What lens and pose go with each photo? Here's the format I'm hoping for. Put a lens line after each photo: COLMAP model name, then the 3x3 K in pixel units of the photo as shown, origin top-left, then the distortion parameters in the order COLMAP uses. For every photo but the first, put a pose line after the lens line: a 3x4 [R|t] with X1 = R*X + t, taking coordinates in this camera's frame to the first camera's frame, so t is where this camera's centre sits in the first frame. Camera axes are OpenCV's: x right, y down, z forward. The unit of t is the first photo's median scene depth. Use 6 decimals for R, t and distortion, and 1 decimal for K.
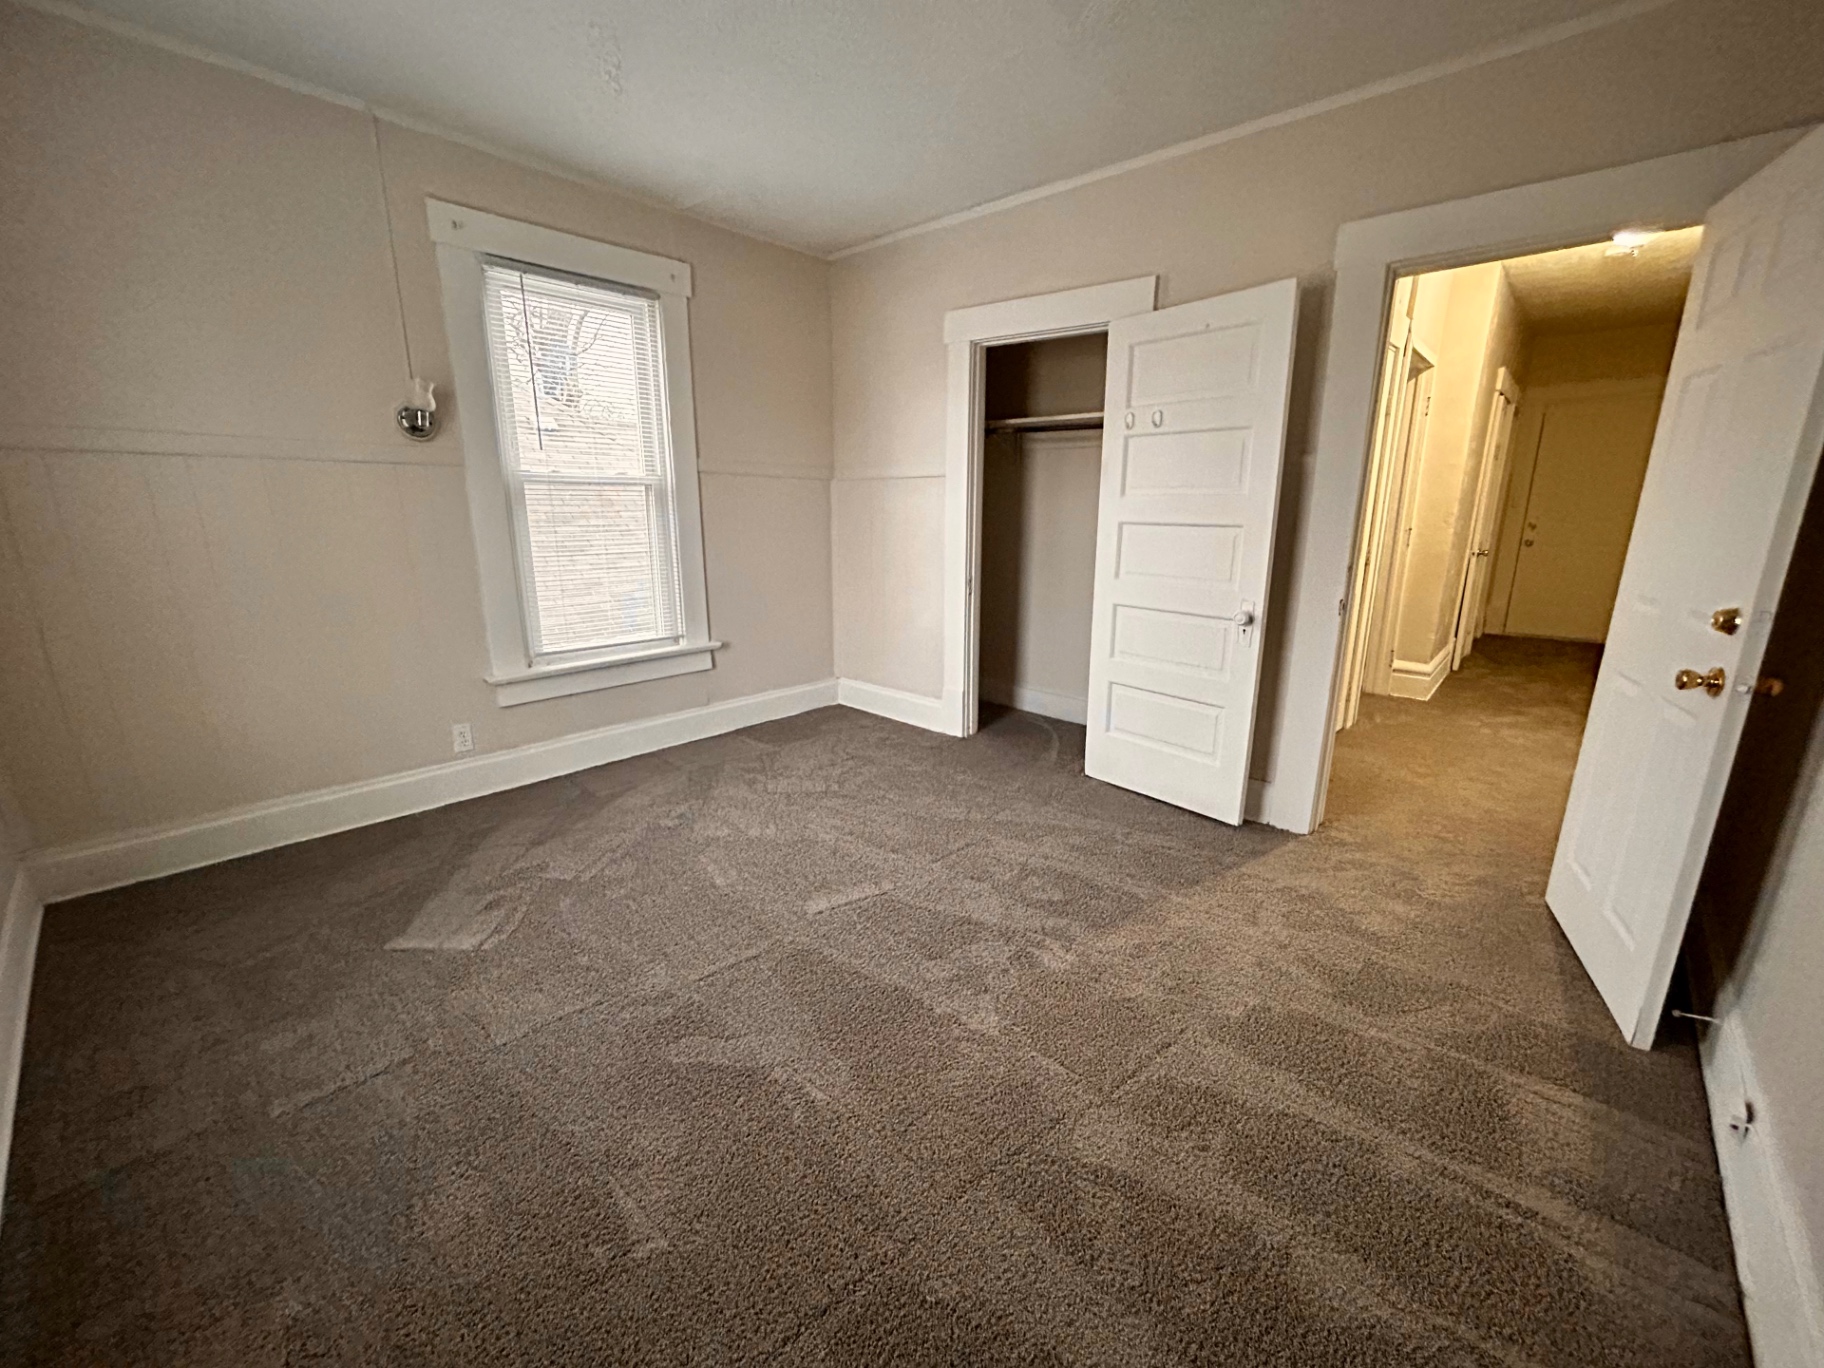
lens RADIAL K [[737.9, 0, 917.1], [0, 737.9, 687.5], [0, 0, 1]] dist [0.002869, 0.000945]
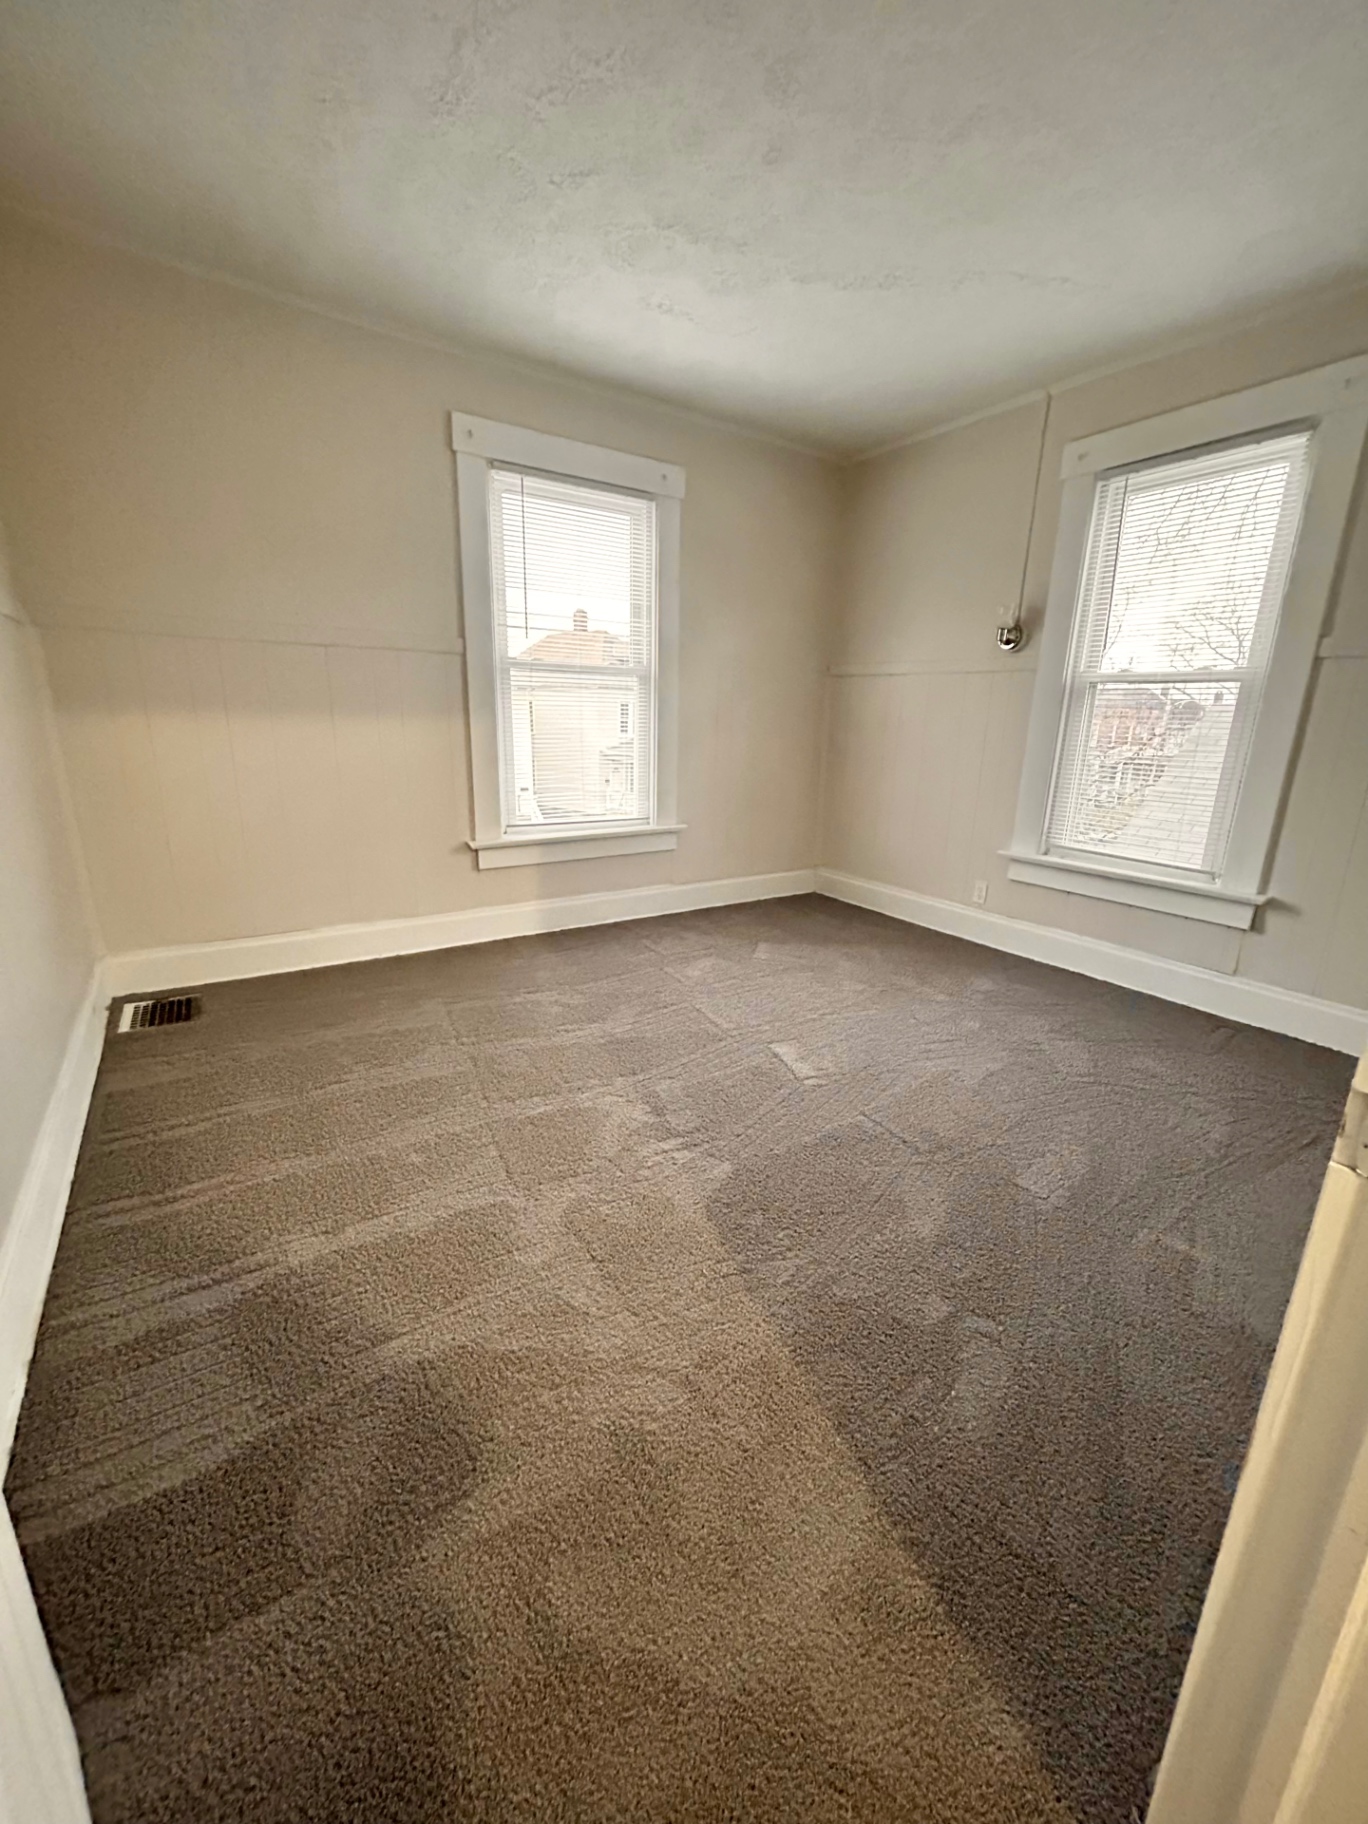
lens RADIAL K [[737.9, 0, 681.8], [0, 737.9, 919.8], [0, 0, 1]] dist [0.002869, 0.000945]
pose [[-0.253491, 0.251495, -0.934073, 0.841722], [-0.260577, 0.912166, 0.316312, -0.185635], [0.931580, 0.323580, -0.165692, 0.910839]]
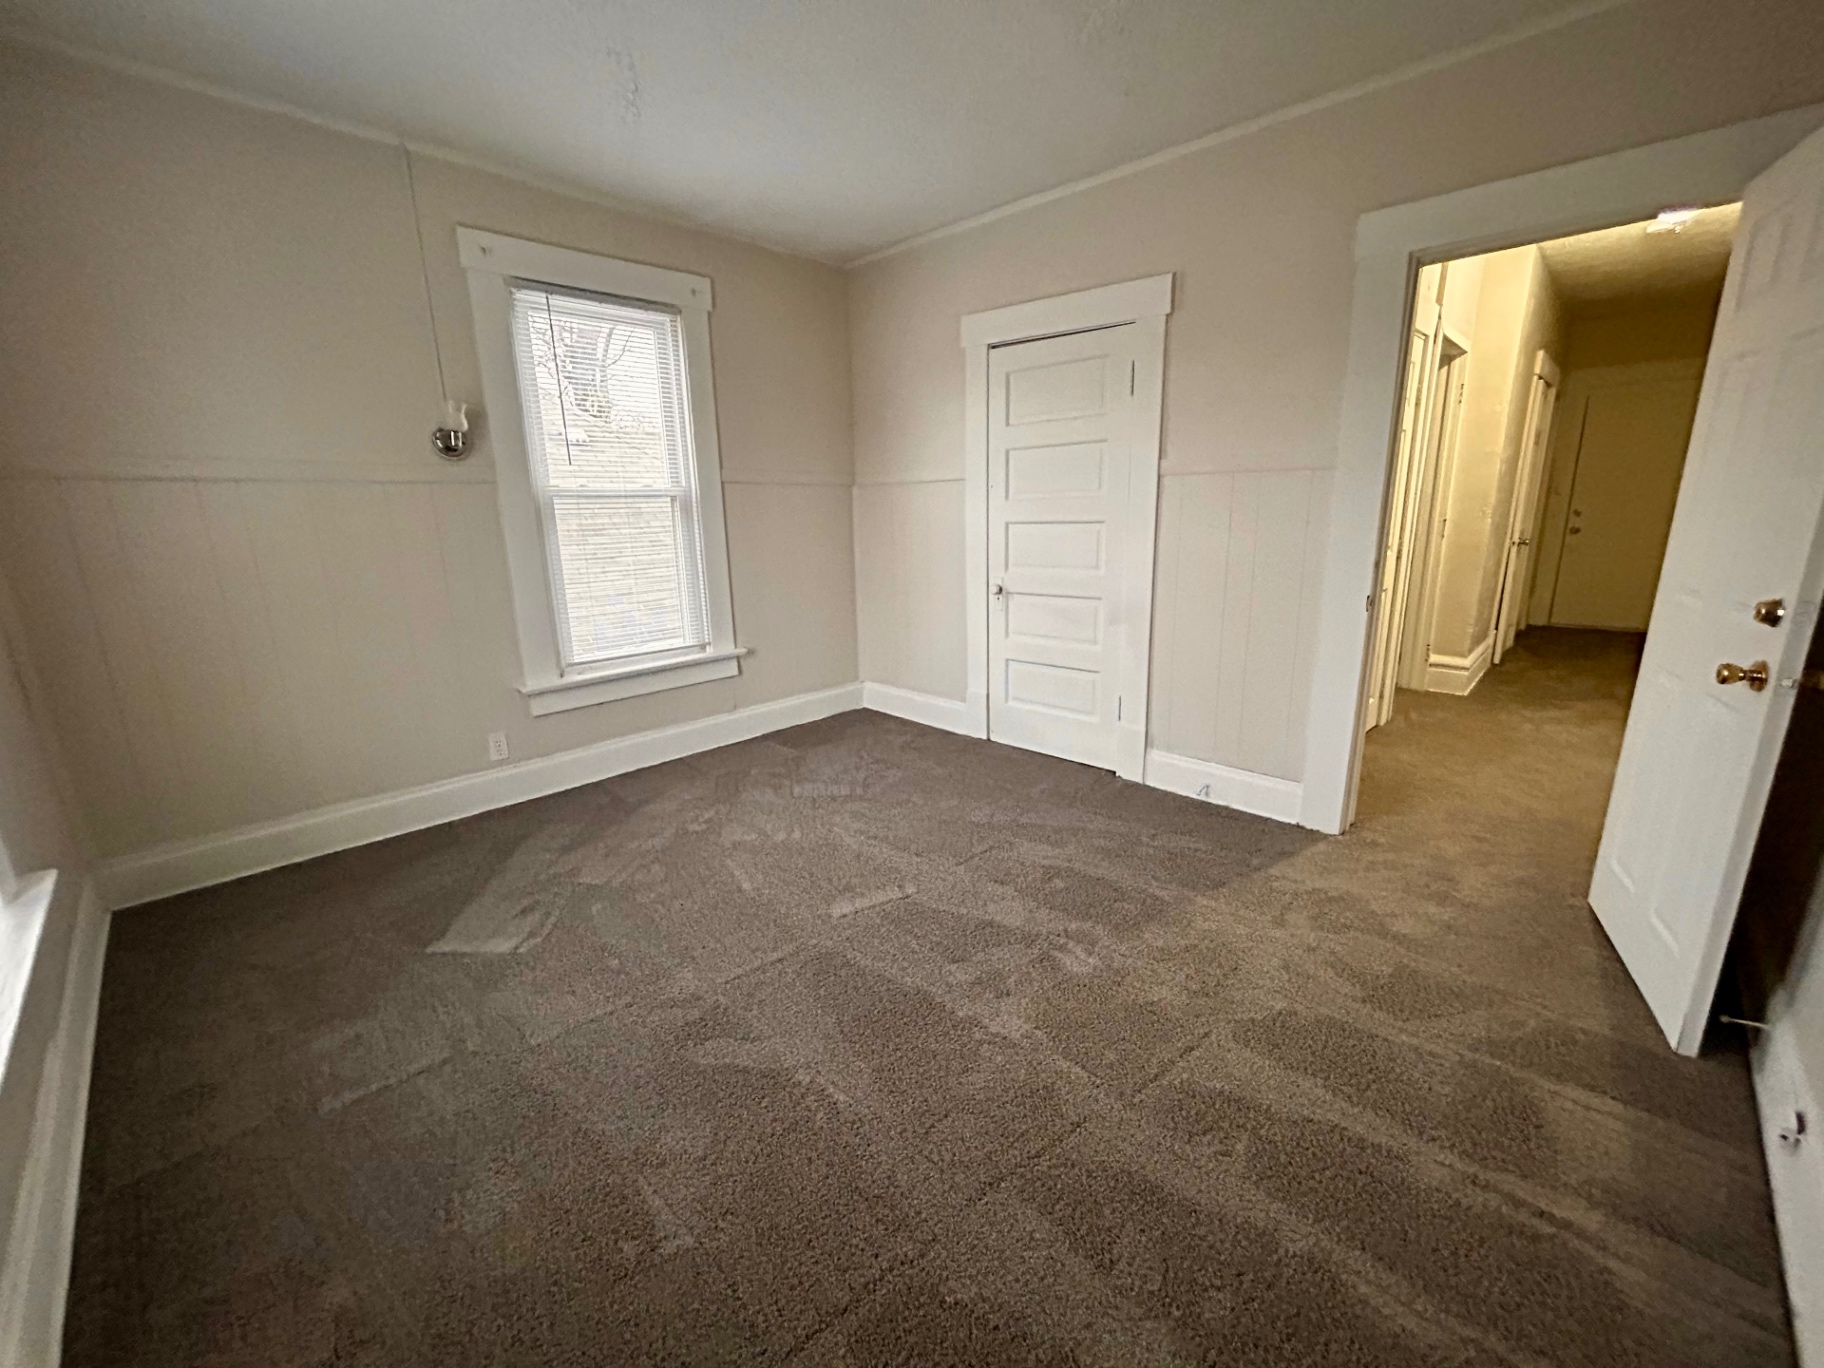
lens RADIAL K [[737.9, 0, 916.7], [0, 737.9, 688.6], [0, 0, 1]] dist [0.002869, 0.000945]
pose [[0.999015, -0.015358, -0.041643, 0.013951], [0.015376, 0.999882, 0.000102, -0.005298], [0.041636, -0.000742, 0.999133, -0.006554]]
